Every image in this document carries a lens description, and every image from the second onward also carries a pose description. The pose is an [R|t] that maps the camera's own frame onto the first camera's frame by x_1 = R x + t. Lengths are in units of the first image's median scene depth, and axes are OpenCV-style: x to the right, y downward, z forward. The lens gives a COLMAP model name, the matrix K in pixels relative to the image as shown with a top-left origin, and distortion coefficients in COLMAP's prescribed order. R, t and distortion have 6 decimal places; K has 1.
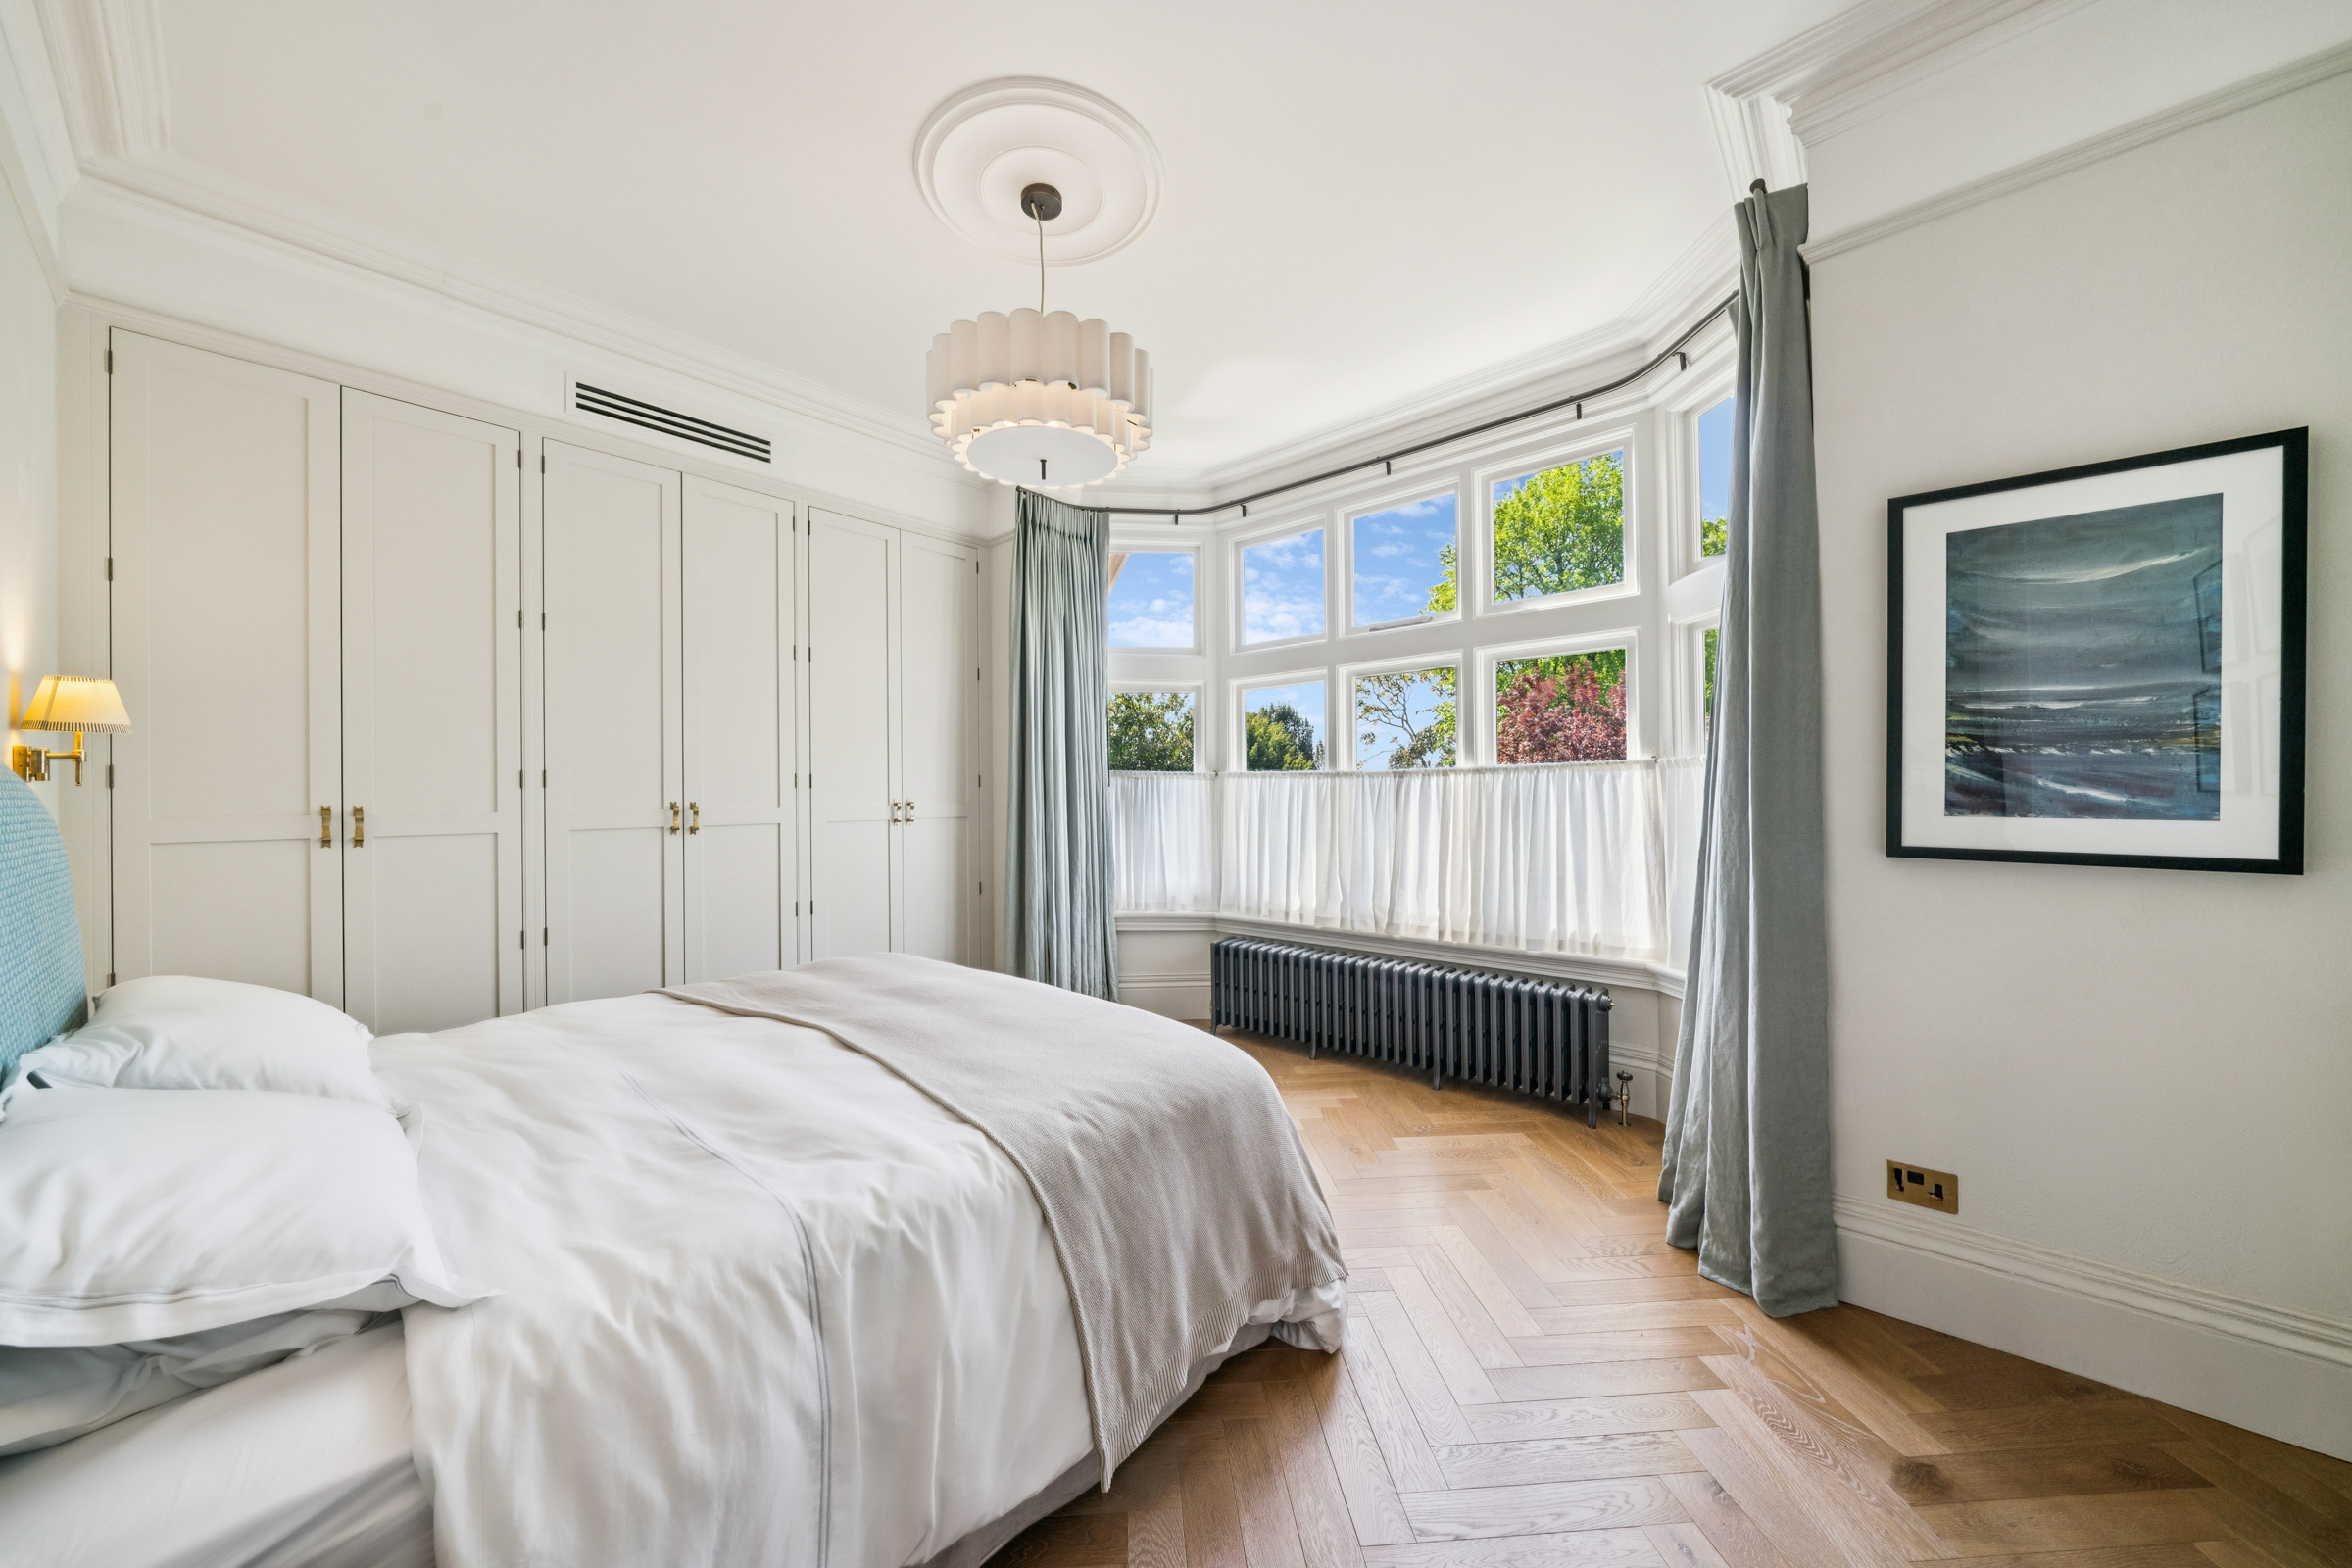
lens RADIAL K [[806.0, 0, 1175.1], [0, 806.0, 790.1], [0, 0, 1]] dist [-0.000991, -0.000073]
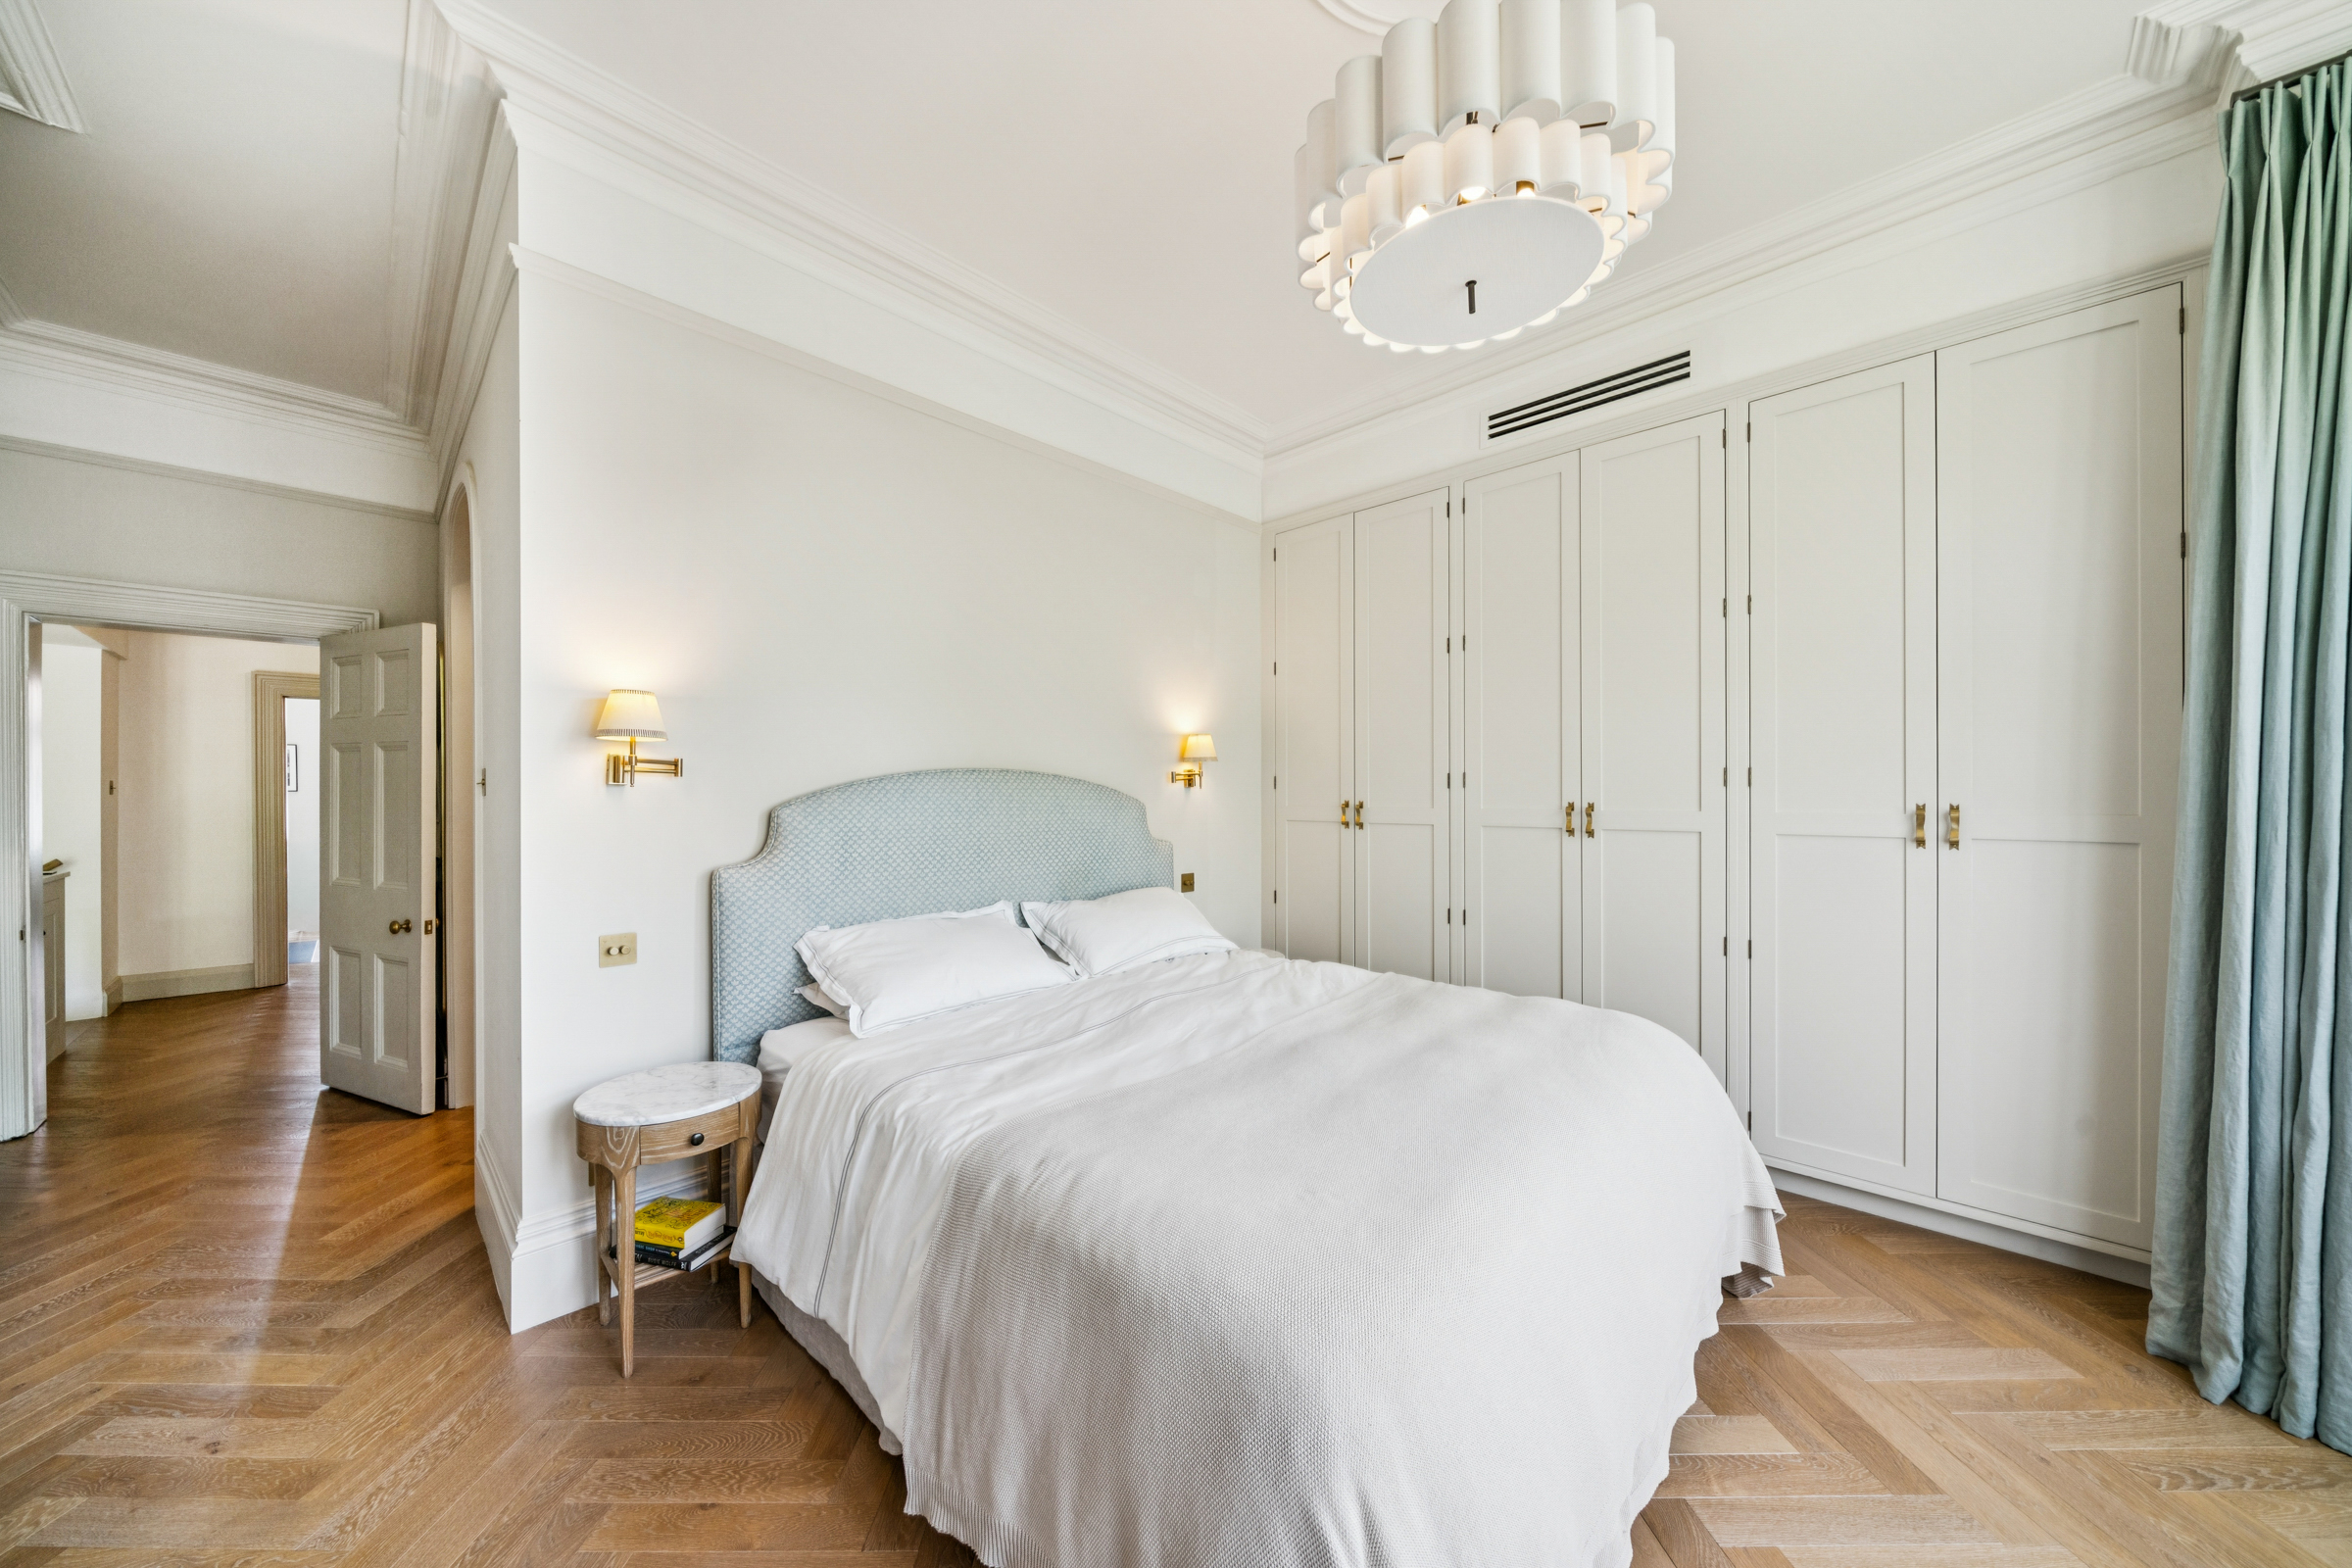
lens RADIAL K [[815.0, 0, 1170.8], [0, 815.0, 801.7], [0, 0, 1]] dist [-0.002143, -0.000250]
pose [[-0.046027, 0.009742, -0.998893, 0.401008], [0.001337, 0.999952, 0.009691, 0.004694], [0.998939, -0.000889, -0.046038, 0.648217]]
